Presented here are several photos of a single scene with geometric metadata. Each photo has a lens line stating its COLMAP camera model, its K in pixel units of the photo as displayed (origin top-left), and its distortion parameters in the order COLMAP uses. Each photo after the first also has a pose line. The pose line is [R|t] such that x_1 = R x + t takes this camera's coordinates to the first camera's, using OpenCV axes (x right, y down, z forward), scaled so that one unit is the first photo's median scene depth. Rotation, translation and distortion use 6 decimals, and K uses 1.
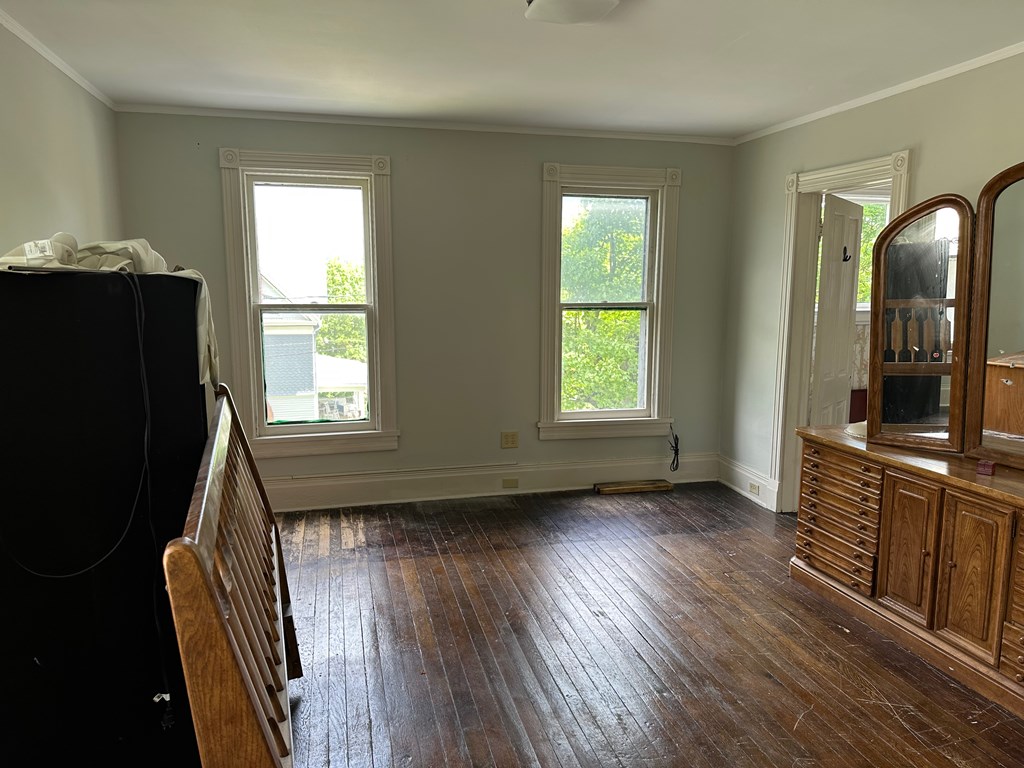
lens RADIAL K [[705.5, 0, 516.8], [0, 705.5, 384.1], [0, 0, 1]] dist [0.076786, -0.090737]
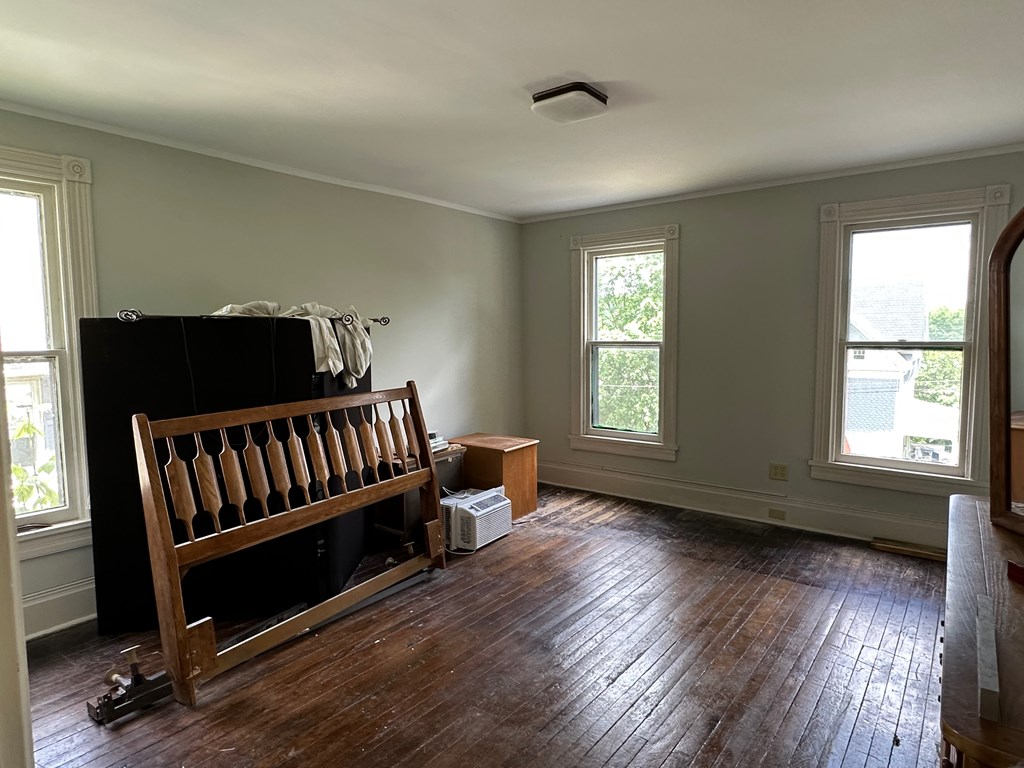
lens RADIAL K [[619.1, 0, 484.1], [0, 619.1, 366.0], [0, 0, 1]] dist [0.064423, -0.051763]
pose [[0.604577, 0.039911, -0.795546, 0.458855], [-0.101389, 0.994476, -0.027159, -0.006792], [0.790068, 0.097080, 0.605284, 0.084797]]
